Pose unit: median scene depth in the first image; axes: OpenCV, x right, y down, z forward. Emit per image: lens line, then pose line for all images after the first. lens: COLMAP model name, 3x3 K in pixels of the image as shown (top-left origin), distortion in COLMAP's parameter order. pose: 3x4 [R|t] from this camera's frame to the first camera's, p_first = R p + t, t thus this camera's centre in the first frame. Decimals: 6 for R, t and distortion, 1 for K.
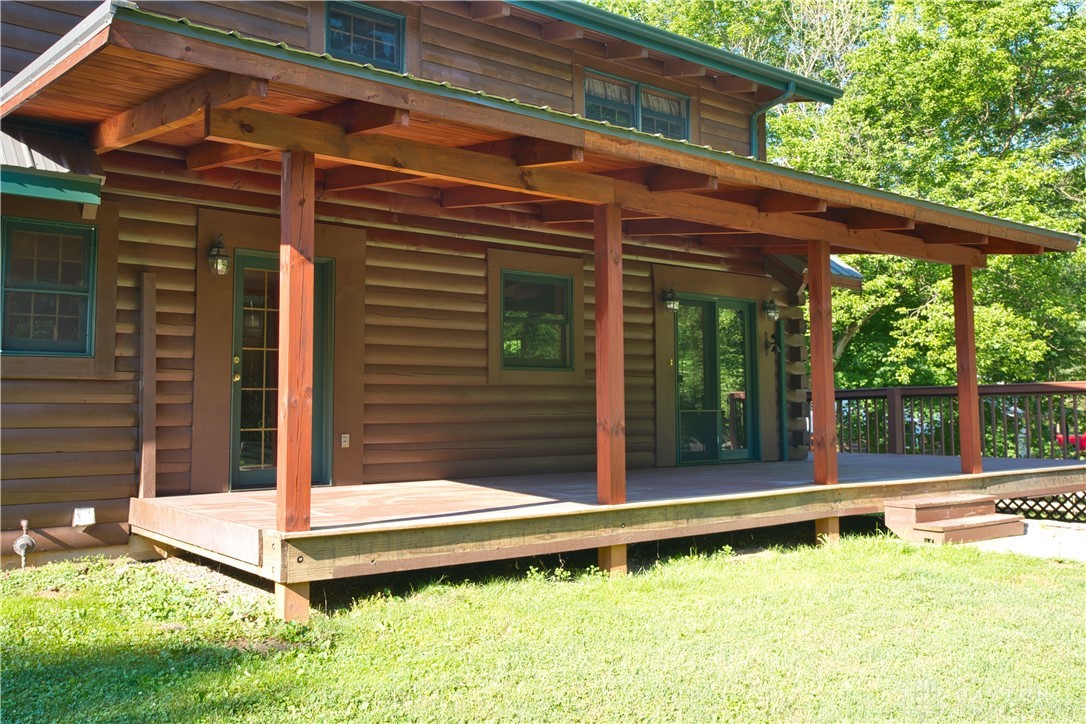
lens RADIAL K [[925.7, 0, 545.7], [0, 925.7, 346.5], [0, 0, 1]] dist [-0.001603, 0.173234]
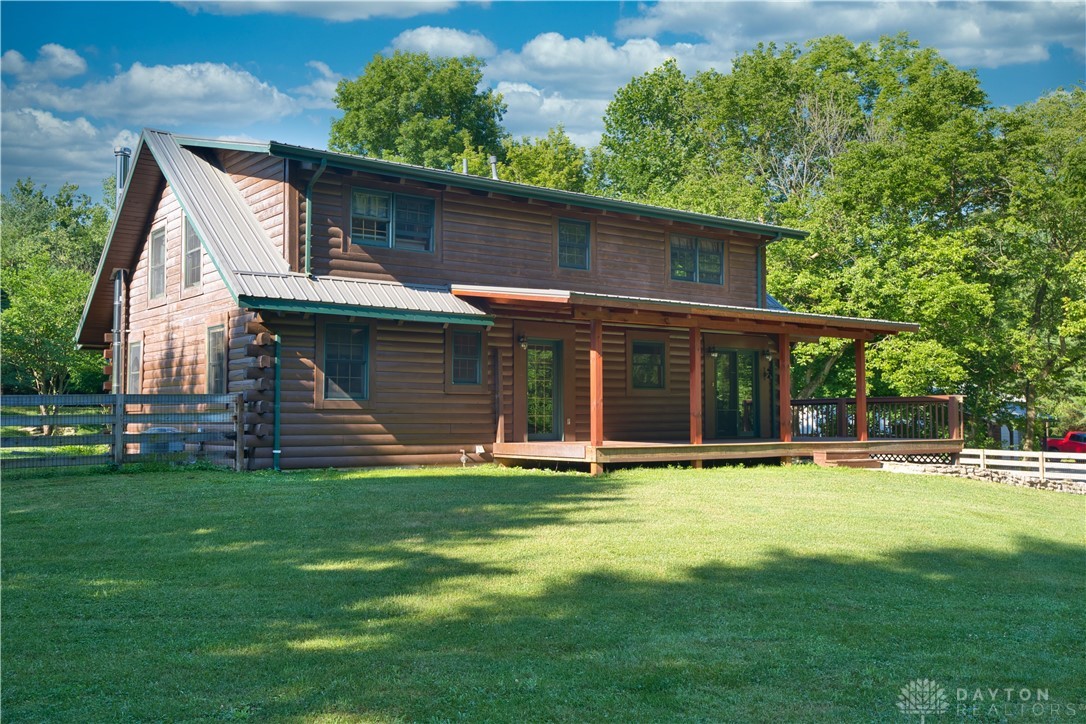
lens RADIAL K [[1052.9, 0, 543.0], [0, 1052.9, 362.0], [0, 0, 1]] dist [0.210173, -0.001137]
pose [[0.999969, 0.005505, 0.005689, -0.238498], [-0.005597, 0.999851, 0.016316, -0.066374], [-0.005598, -0.016347, 0.999851, -1.239316]]
